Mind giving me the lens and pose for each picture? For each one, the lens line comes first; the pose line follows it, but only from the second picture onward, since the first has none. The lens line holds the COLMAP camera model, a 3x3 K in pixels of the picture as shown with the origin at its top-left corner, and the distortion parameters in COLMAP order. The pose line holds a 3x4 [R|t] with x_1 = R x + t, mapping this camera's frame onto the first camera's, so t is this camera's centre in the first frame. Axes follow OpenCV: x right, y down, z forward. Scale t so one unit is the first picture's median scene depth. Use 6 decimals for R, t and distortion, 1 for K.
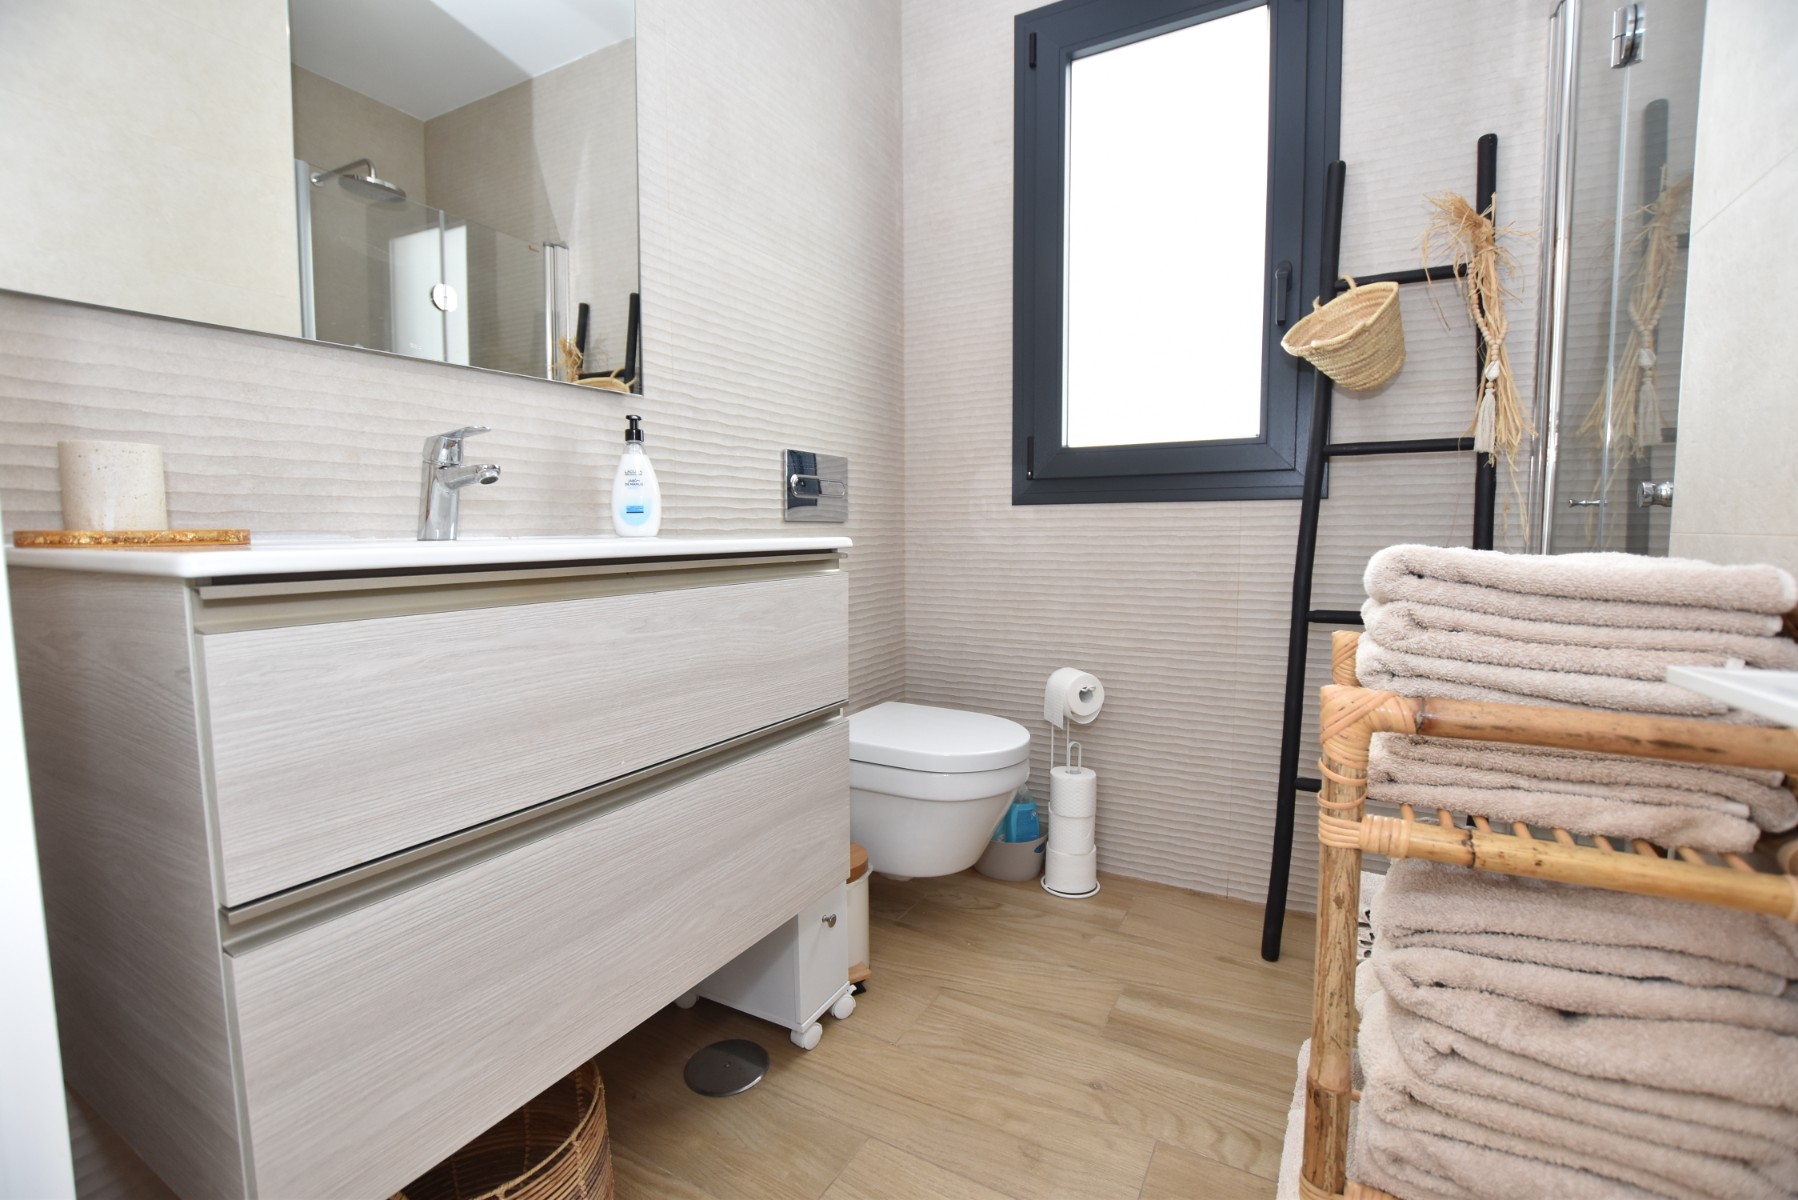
lens RADIAL K [[793.4, 0, 901.8], [0, 793.4, 592.9], [0, 0, 1]] dist [-0.033504, 0.006031]
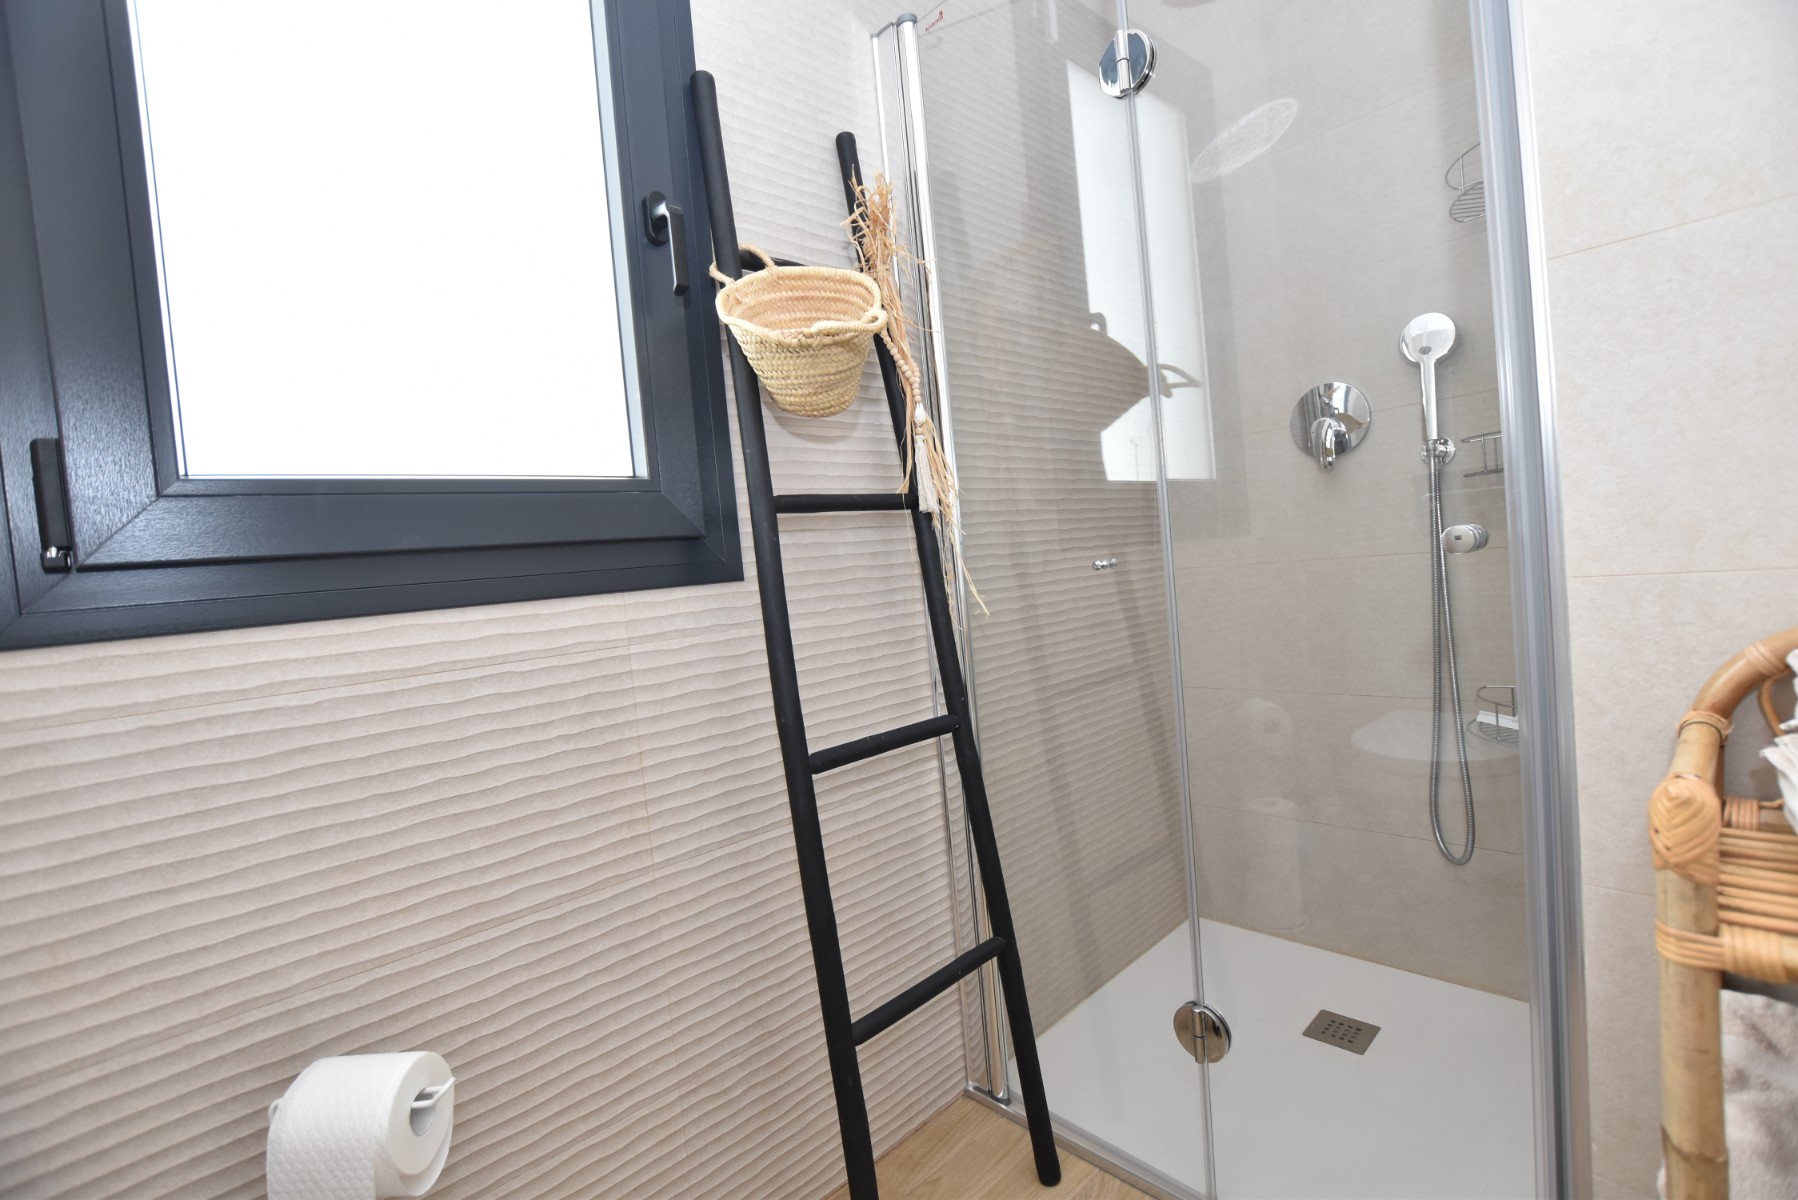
lens RADIAL K [[793.4, 0, 911.7], [0, 793.4, 608.7], [0, 0, 1]] dist [-0.033504, 0.006031]
pose [[0.289758, -0.058822, 0.955291, -0.045232], [0.185812, 0.982577, 0.004141, -0.068807], [-0.938890, 0.176305, 0.295639, 0.633027]]
